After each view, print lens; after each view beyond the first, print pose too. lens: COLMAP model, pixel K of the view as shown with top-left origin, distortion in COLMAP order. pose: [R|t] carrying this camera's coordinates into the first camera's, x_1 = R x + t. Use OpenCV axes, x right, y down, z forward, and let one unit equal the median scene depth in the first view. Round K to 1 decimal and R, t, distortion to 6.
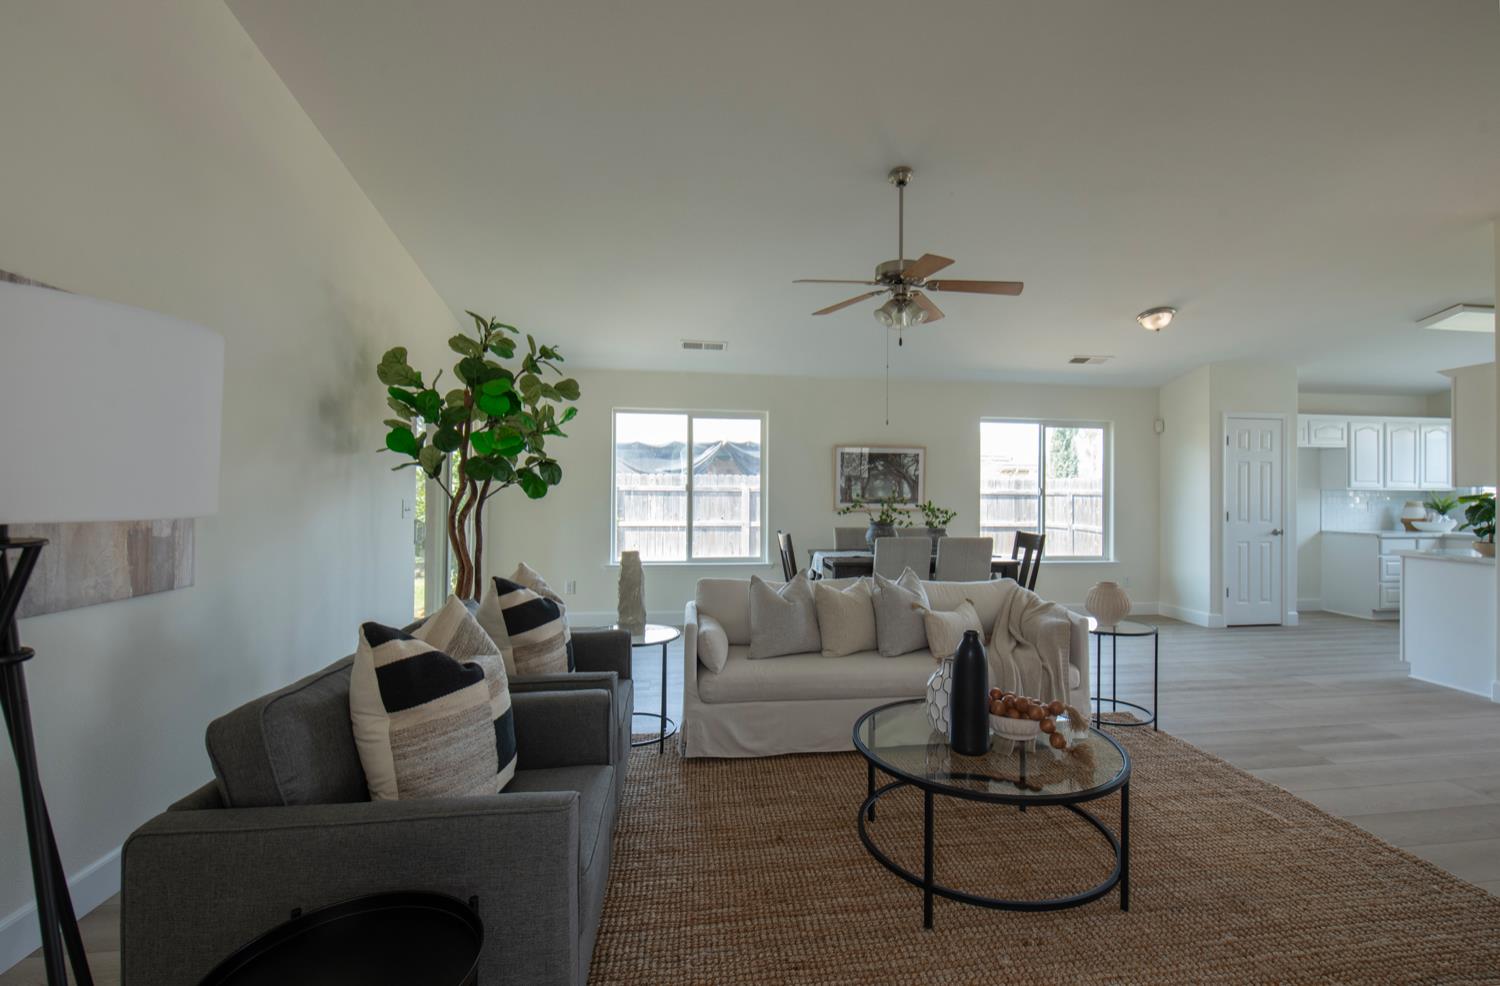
lens RADIAL K [[651.9, 0, 750.8], [0, 651.9, 494.7], [0, 0, 1]] dist [-0.000424, -0.000121]
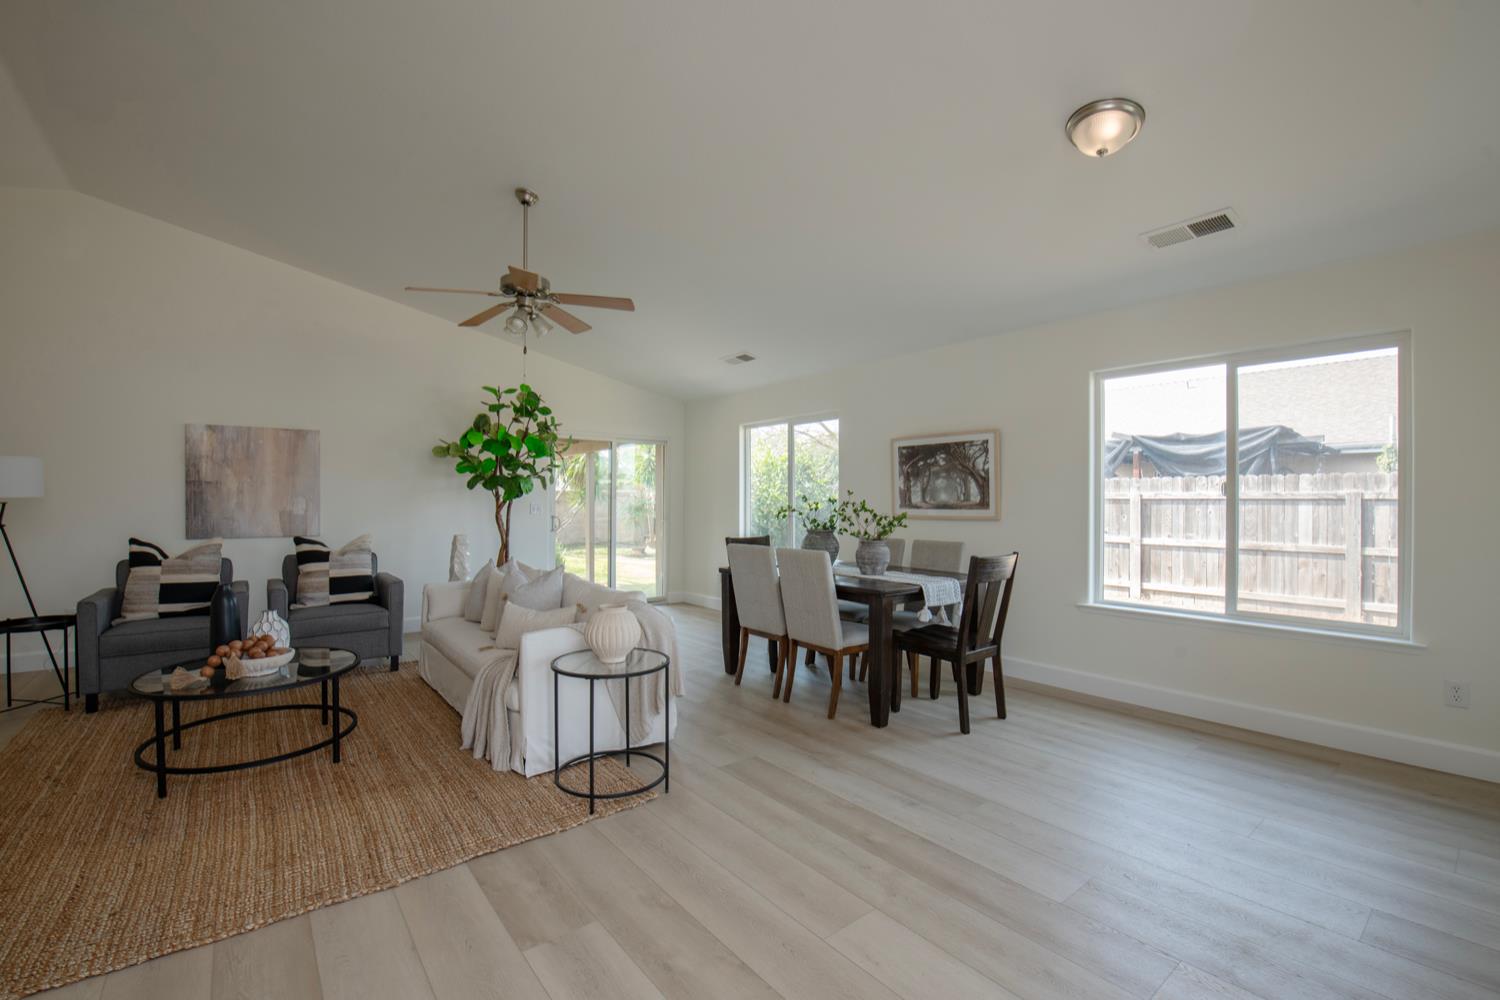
lens RADIAL K [[614.1, 0, 724.5], [0, 614.1, 507.8], [0, 0, 1]] dist [-0.013180, -0.000680]
pose [[0.513311, 0.002292, -0.858199, 0.682042], [-0.002938, 0.999995, 0.000913, 0.011375], [0.858197, 0.002053, 0.513316, 0.414501]]
